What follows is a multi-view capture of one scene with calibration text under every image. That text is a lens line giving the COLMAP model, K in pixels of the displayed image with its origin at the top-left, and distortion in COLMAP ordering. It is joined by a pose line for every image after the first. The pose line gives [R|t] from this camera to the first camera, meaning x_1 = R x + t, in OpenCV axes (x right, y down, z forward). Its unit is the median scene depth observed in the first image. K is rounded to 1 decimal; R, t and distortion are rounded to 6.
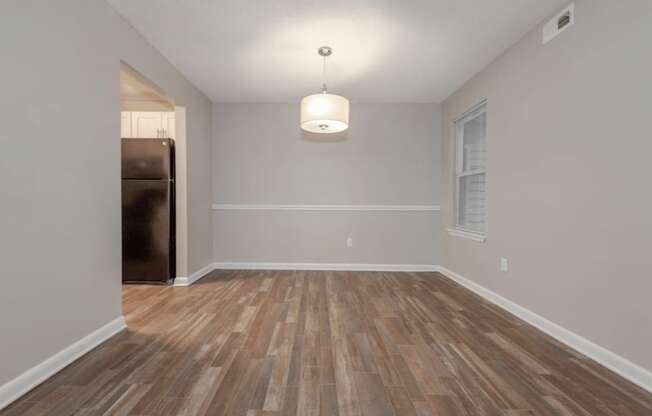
lens RADIAL K [[278.6, 0, 311.4], [0, 278.6, 201.9], [0, 0, 1]] dist [-0.000141, -0.000009]
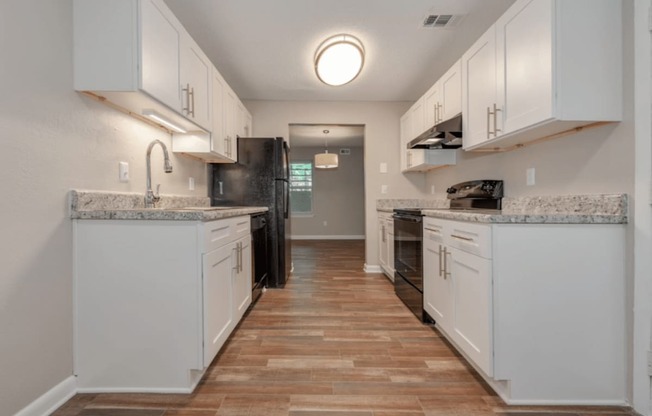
lens RADIAL K [[278.6, 0, 311.4], [0, 278.6, 201.9], [0, 0, 1]] dist [-0.000141, -0.000009]
pose [[0.007534, 0.005814, 0.999955, -1.036049], [0.008185, 0.999949, -0.005875, 0.005693], [-0.999938, 0.008229, 0.007486, 1.073465]]
